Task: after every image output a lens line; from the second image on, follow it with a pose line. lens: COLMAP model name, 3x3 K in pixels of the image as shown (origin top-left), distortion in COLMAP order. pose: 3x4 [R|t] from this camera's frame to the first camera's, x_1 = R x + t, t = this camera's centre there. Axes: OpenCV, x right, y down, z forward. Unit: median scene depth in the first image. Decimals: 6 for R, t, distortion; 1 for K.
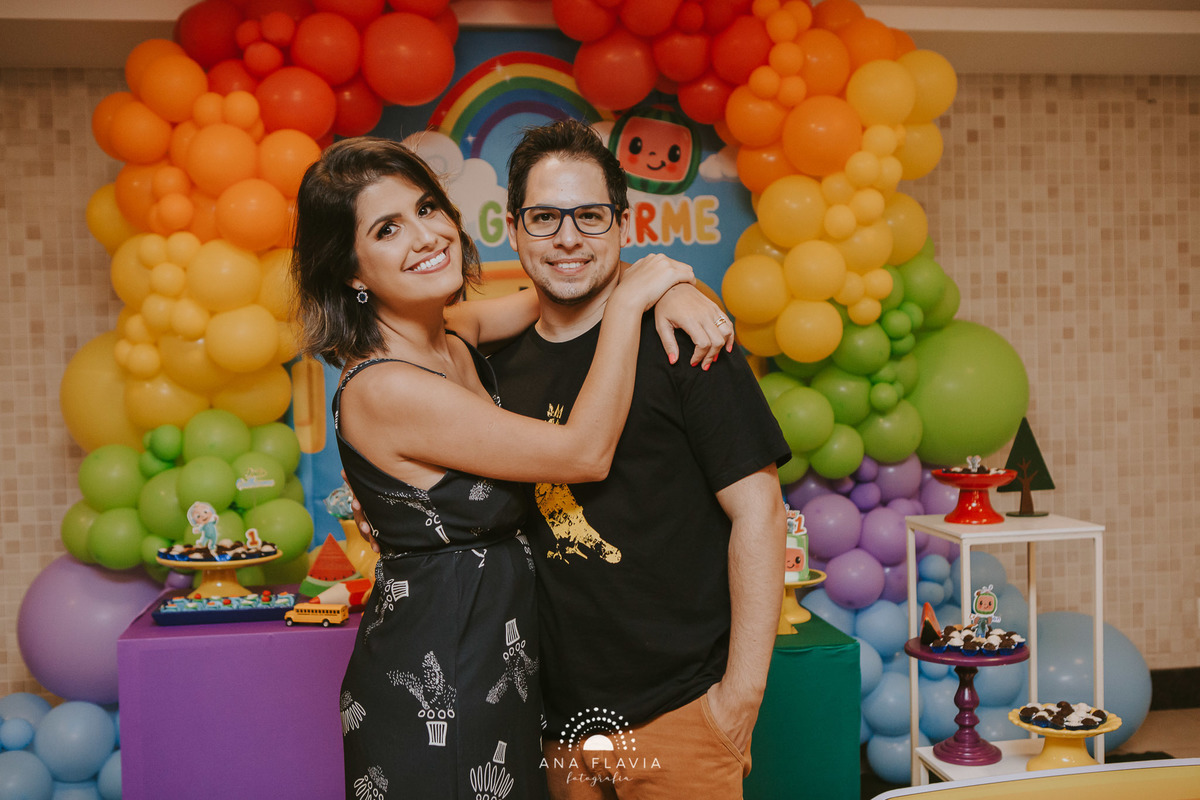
lens RADIAL K [[1187.3, 0, 601.8], [0, 1187.3, 424.3], [0, 0, 1]] dist [-0.019303, 0.019787]
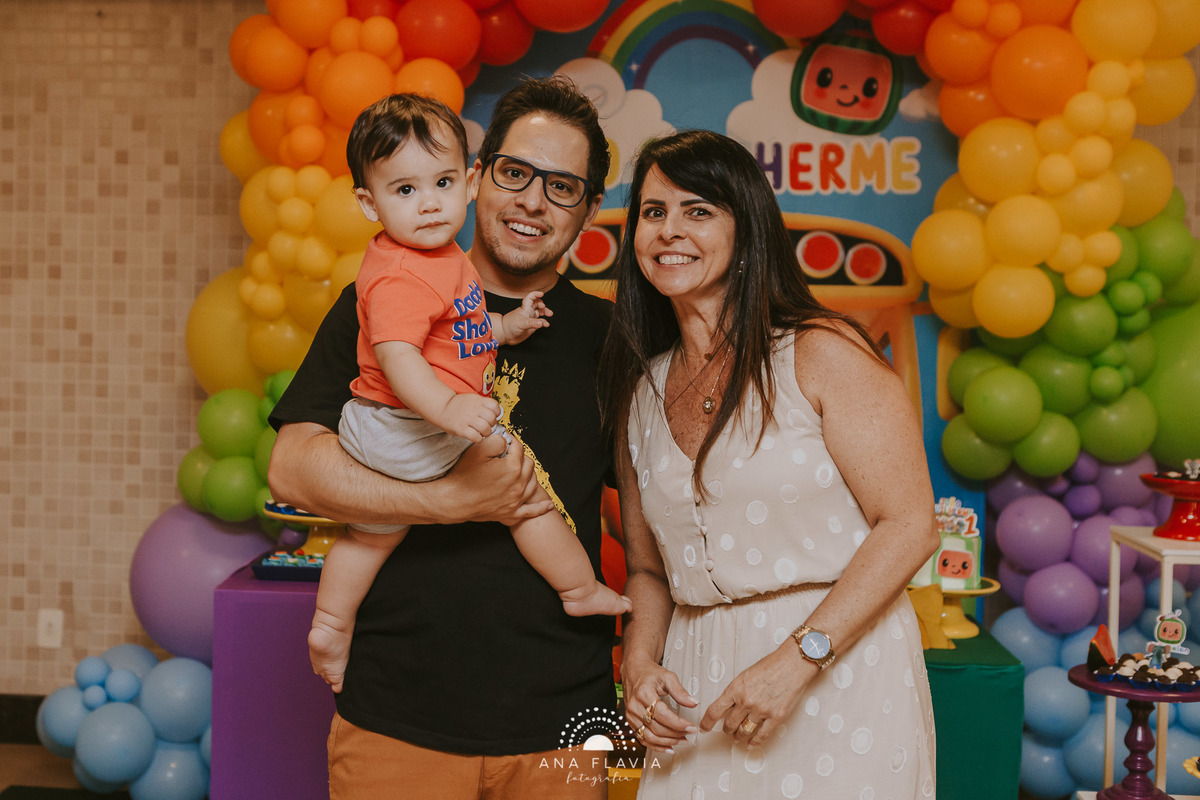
lens RADIAL K [[1479.4, 0, 600.0], [0, 1479.4, 400.0], [0, 0, 1]] dist [-0.007669, 0.020749]
pose [[0.982336, 0.057911, -0.177941, 0.076045], [-0.056740, 0.998321, 0.011663, -0.003329], [0.178317, -0.001360, 0.983972, -0.095463]]
